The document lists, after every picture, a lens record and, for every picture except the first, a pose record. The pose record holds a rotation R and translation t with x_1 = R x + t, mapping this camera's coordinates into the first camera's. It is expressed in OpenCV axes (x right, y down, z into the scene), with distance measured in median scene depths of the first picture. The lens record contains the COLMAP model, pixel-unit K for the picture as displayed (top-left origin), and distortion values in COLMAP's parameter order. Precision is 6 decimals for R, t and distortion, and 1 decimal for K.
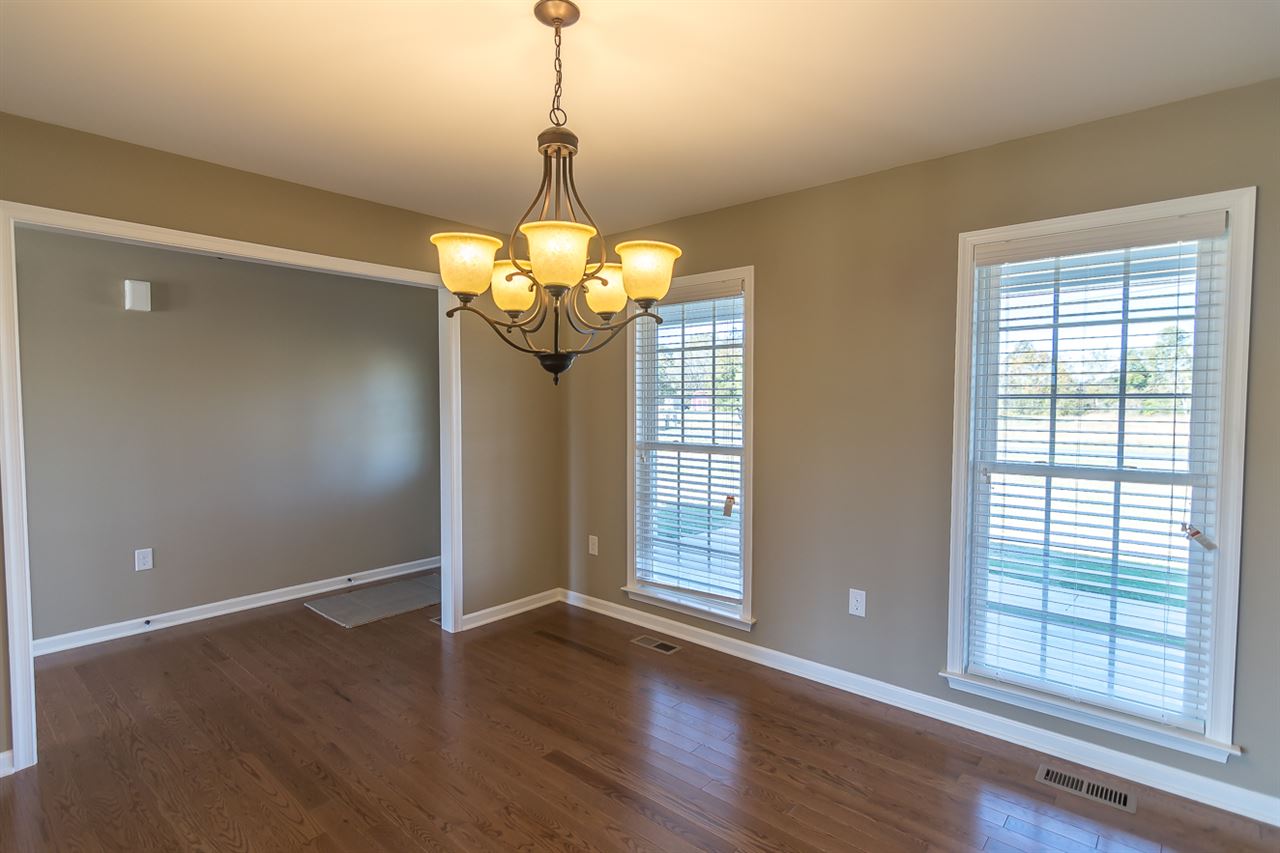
lens RADIAL K [[637.2, 0, 635.2], [0, 637.2, 423.2], [0, 0, 1]] dist [0.005393, 0.002411]
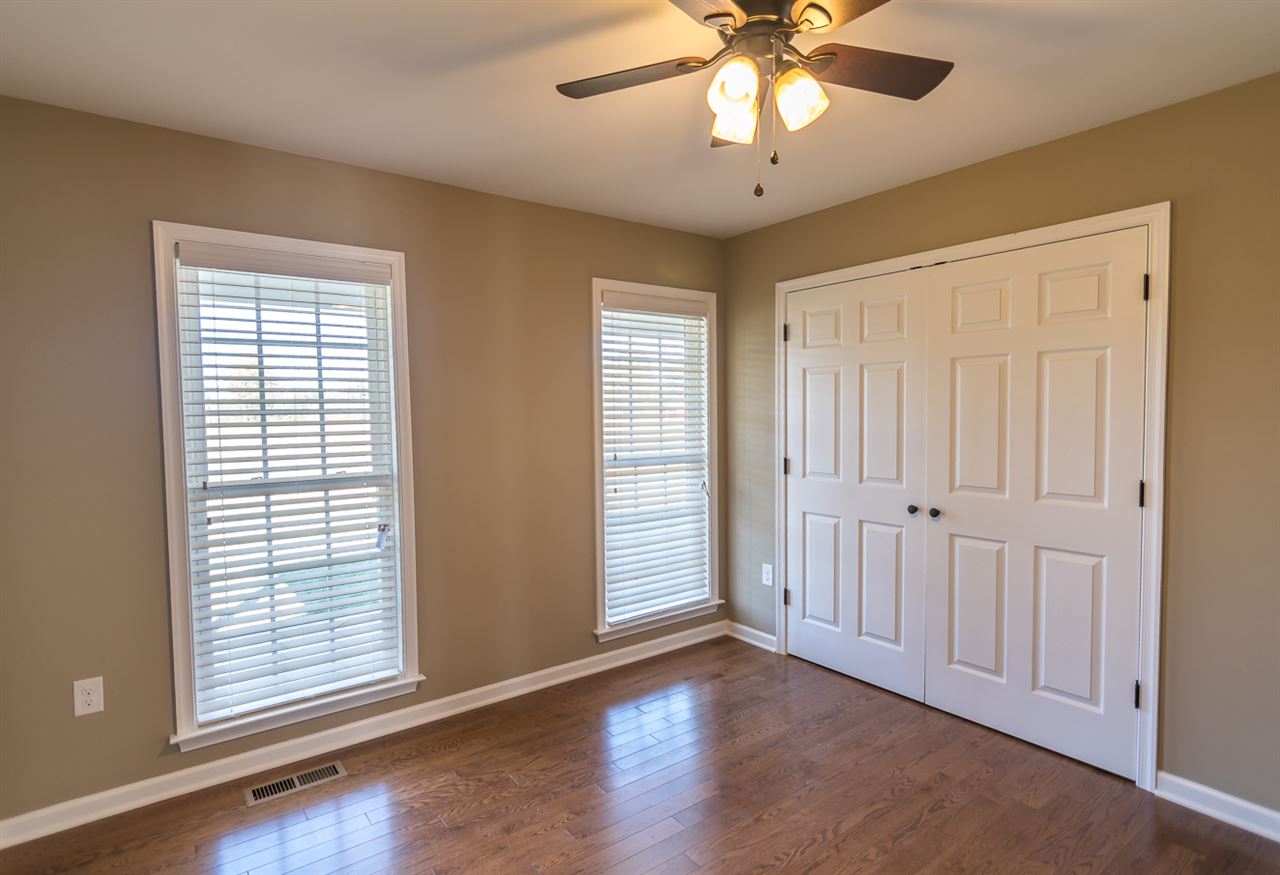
lens RADIAL K [[656.6, 0, 644.1], [0, 656.6, 439.4], [0, 0, 1]] dist [0.002863, -0.001349]
pose [[0.216877, -0.047542, 0.975040, -0.513276], [0.051971, 0.997959, 0.037099, -0.017251], [-0.974814, 0.042628, 0.218906, 0.447538]]
